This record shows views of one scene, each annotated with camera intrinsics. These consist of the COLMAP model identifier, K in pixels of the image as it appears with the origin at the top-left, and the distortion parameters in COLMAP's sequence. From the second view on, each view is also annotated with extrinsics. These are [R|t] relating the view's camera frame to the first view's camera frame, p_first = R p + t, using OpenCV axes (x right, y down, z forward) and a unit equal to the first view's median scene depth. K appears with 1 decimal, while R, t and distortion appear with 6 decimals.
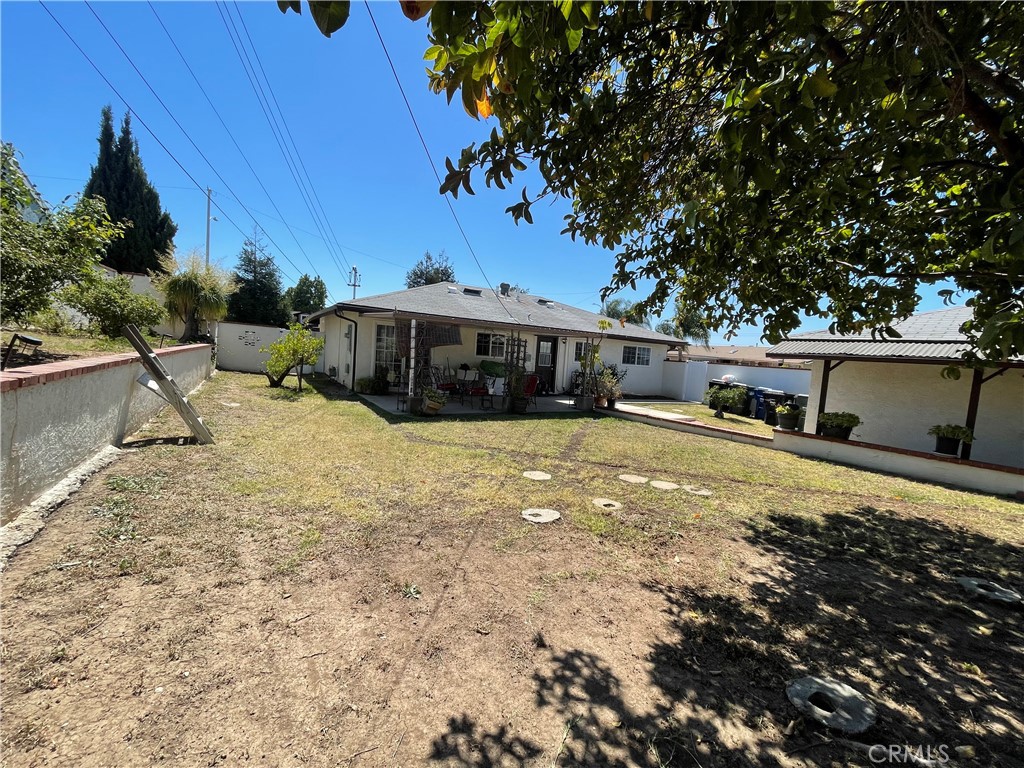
lens RADIAL K [[405.6, 0, 506.7], [0, 405.6, 385.7], [0, 0, 1]] dist [-0.007823, -0.000805]
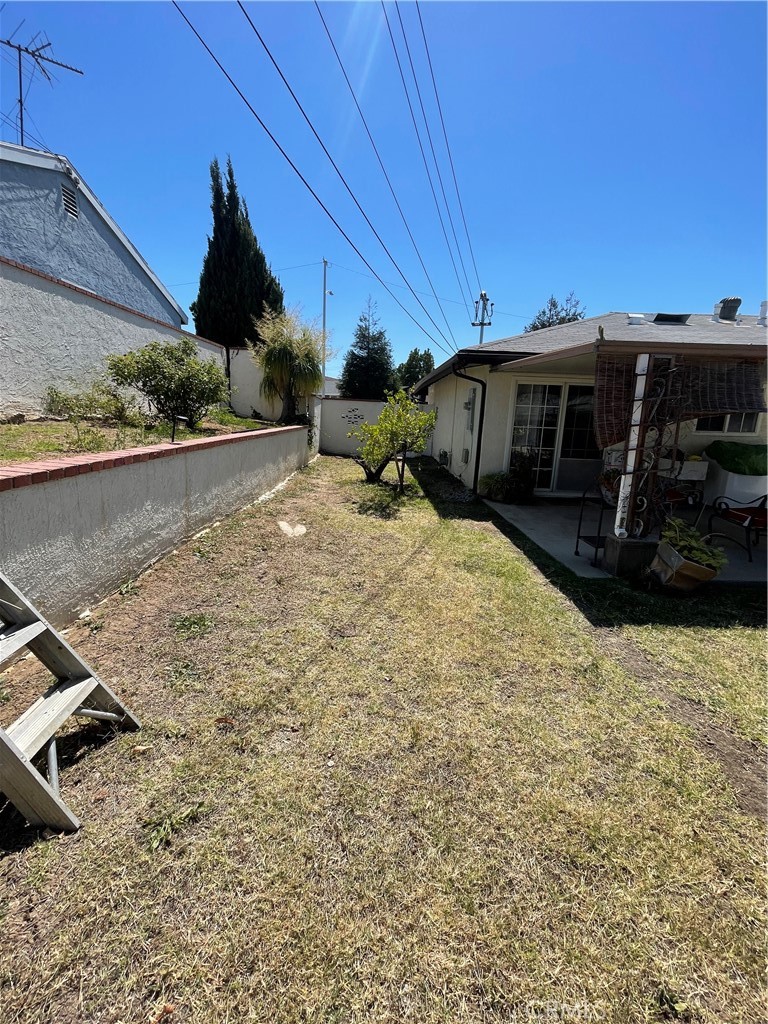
lens RADIAL K [[405.6, 0, 383.5], [0, 405.6, 501.6], [0, 0, 1]] dist [-0.007823, -0.000805]
pose [[0.860256, 0.064060, -0.505822, -0.164172], [-0.009840, 0.993977, 0.109146, -0.039271], [0.509768, -0.088917, 0.855705, 0.345627]]
